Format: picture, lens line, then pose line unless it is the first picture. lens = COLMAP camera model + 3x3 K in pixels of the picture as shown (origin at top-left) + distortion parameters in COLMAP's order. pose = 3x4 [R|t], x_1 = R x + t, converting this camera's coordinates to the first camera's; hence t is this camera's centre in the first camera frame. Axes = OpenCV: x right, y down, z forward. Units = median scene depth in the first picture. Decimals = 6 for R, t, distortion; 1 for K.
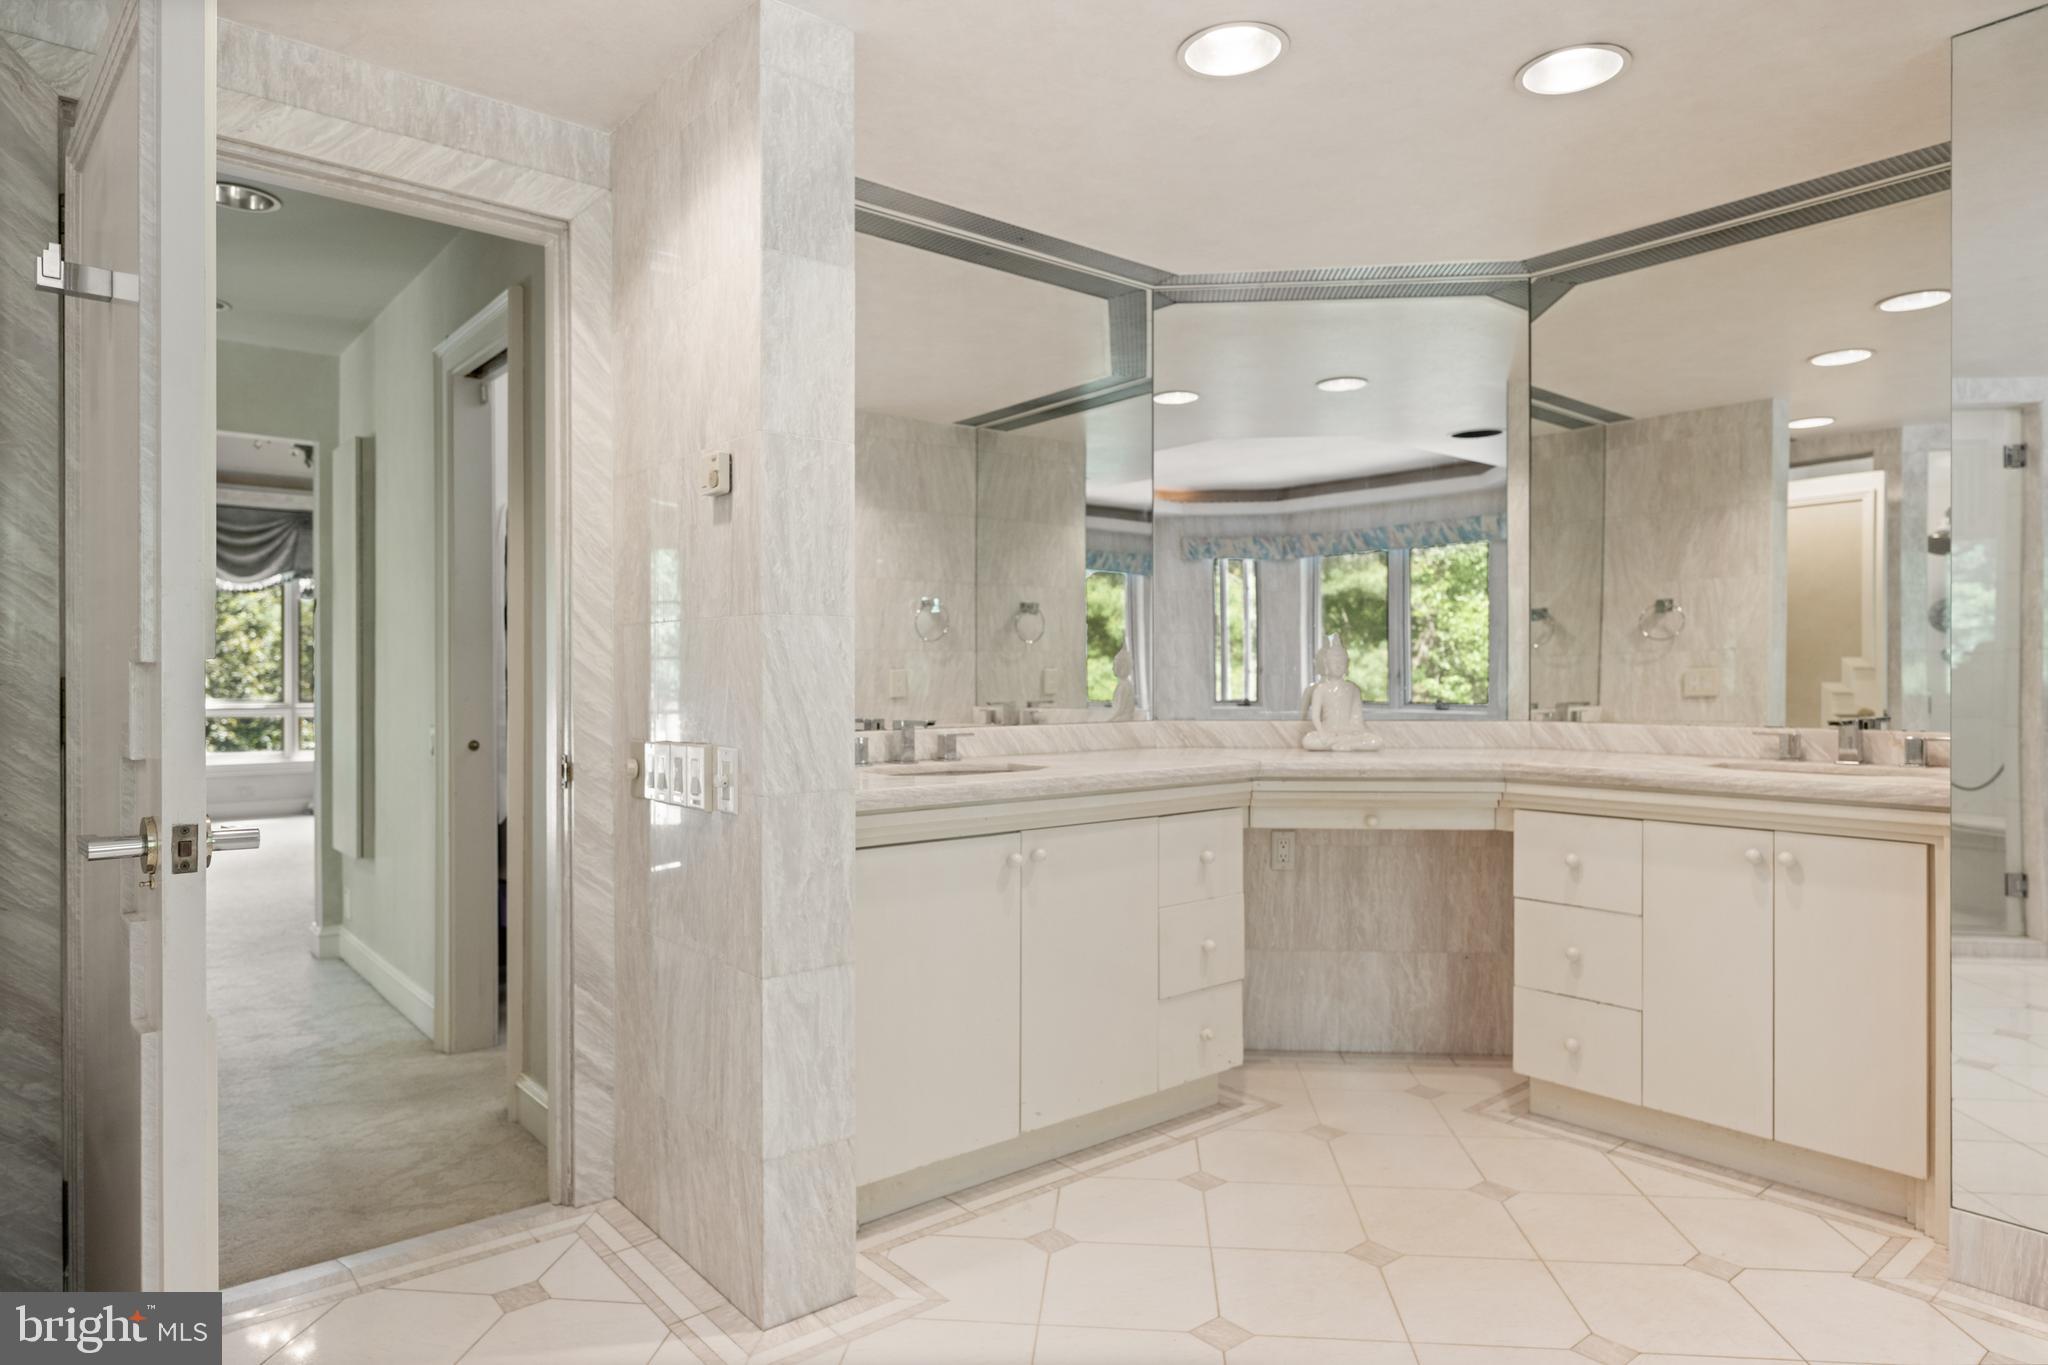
lens RADIAL K [[1195.0, 0, 1026.6], [0, 1195.0, 684.8], [0, 0, 1]] dist [-0.001927, -0.001296]
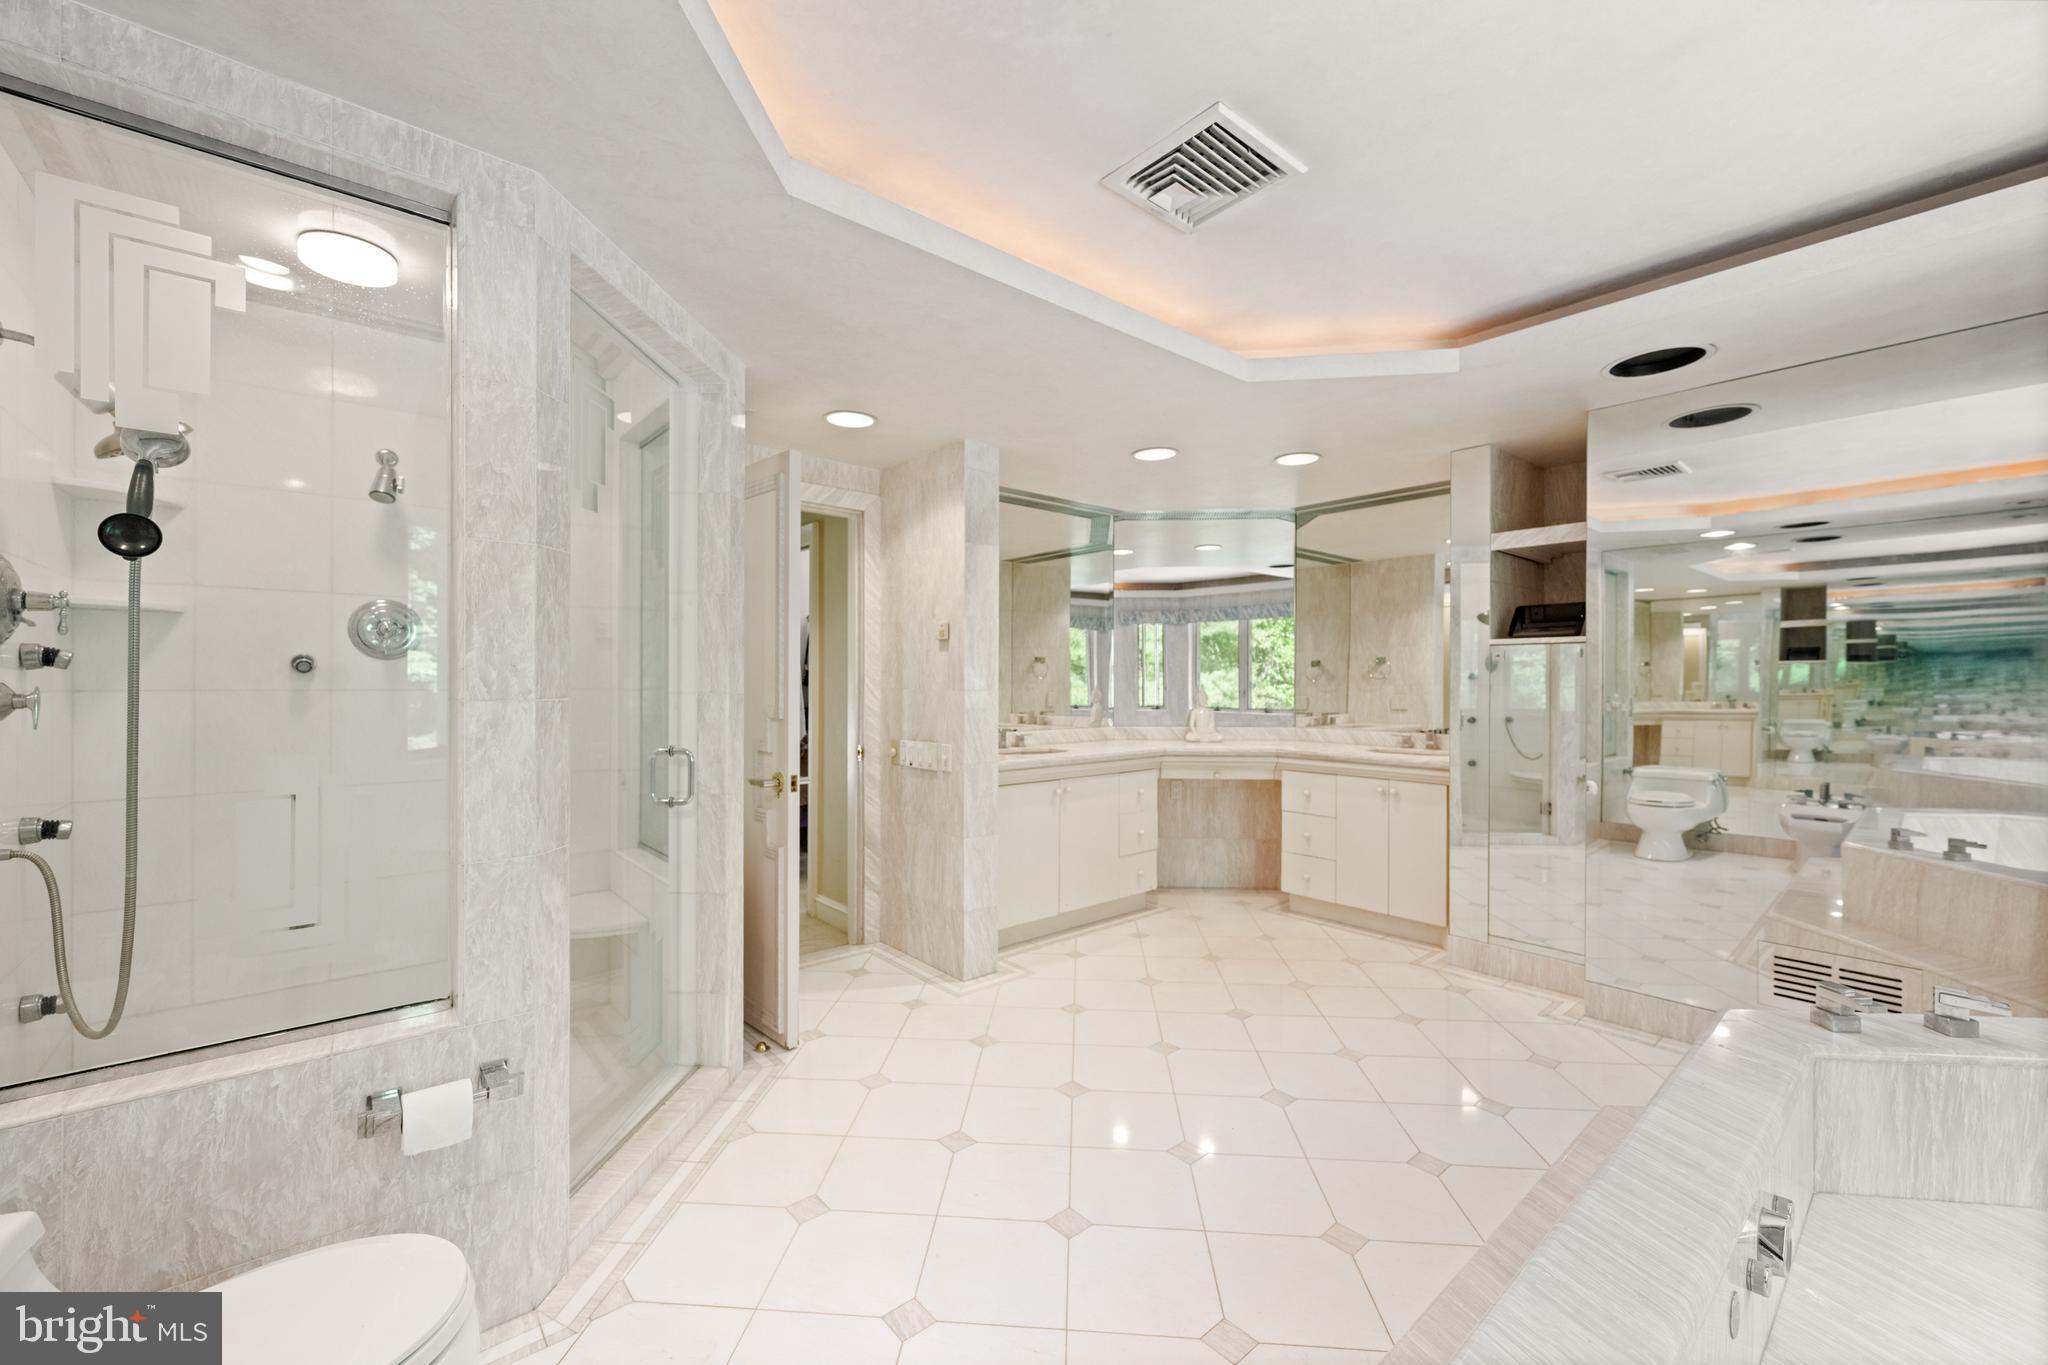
lens RADIAL K [[815.7, 0, 1020.3], [0, 815.7, 682.1], [0, 0, 1]] dist [0.002882, -0.000017]
pose [[0.999828, 0.003482, 0.018197, -0.094587], [-0.003469, 0.999994, -0.000752, -0.052572], [-0.018200, 0.000689, 0.999834, -0.472901]]
